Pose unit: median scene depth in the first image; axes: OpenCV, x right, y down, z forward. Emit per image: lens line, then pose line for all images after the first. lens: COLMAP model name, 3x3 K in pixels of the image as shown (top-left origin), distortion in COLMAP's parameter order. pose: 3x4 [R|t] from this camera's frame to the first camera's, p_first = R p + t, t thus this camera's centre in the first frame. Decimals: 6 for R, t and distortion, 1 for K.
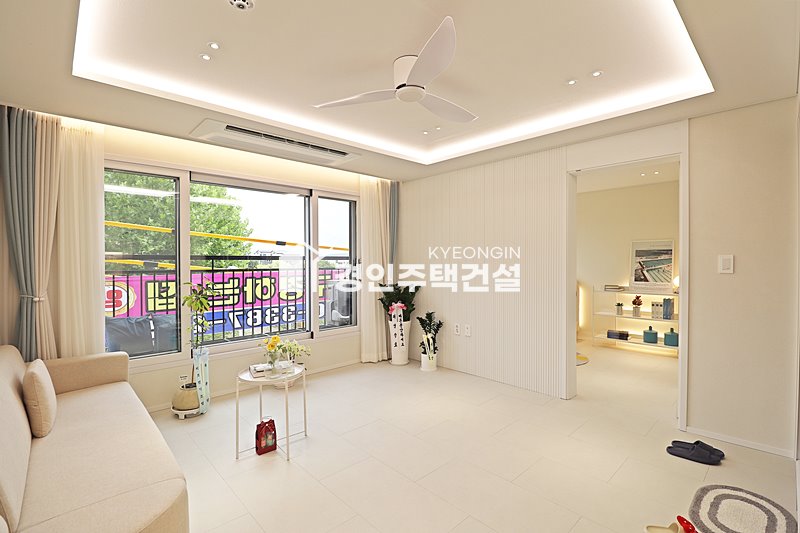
lens RADIAL K [[372.5, 0, 411.2], [0, 372.5, 265.1], [0, 0, 1]] dist [0.002398, -0.011103]
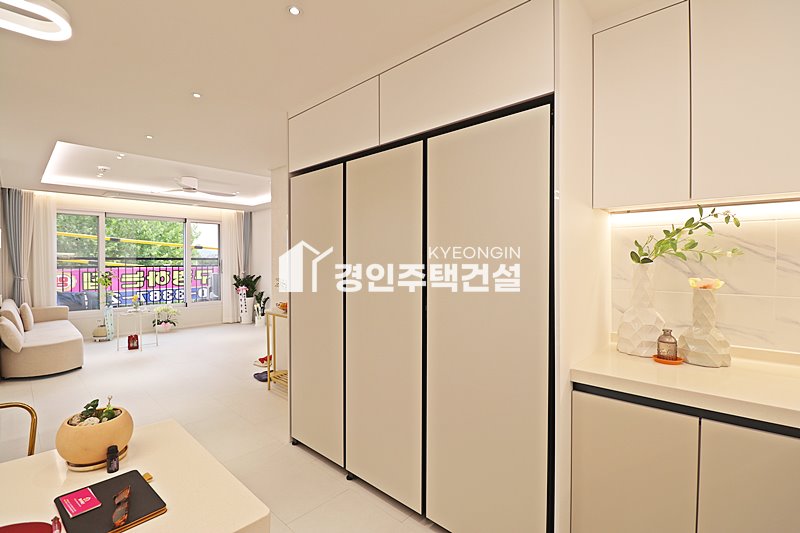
lens RADIAL K [[372.5, 0, 411.2], [0, 372.5, 265.1], [0, 0, 1]] dist [0.002398, -0.011103]
pose [[0.998137, 0.003194, 0.060924, 0.739978], [-0.003182, 0.999995, -0.000284, 0.005861], [-0.060925, 0.000089, 0.998142, -0.851125]]
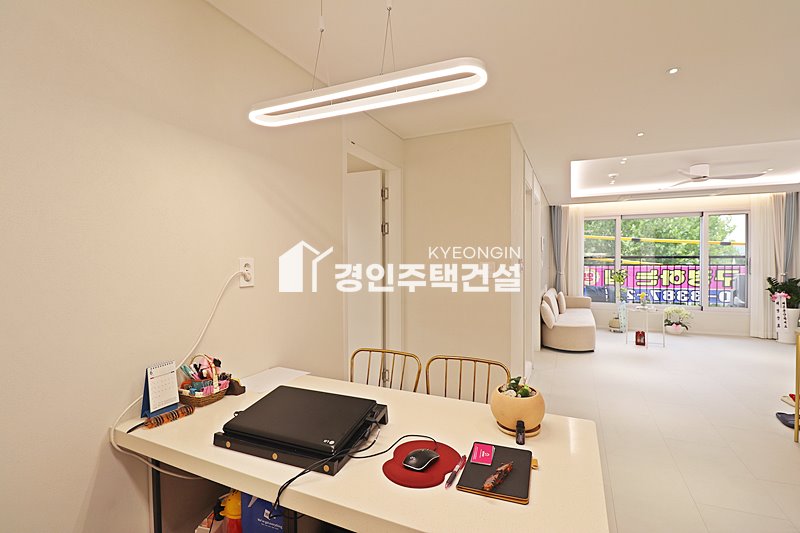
lens RADIAL K [[369.9, 0, 397.1], [0, 369.9, 264.5], [0, 0, 1]] dist [-0.000799, -0.014628]
pose [[0.351195, 0.012837, -0.936214, 0.787344], [-0.008860, 0.999907, 0.010387, 0.006519], [0.936261, 0.004647, 0.351276, -0.773738]]
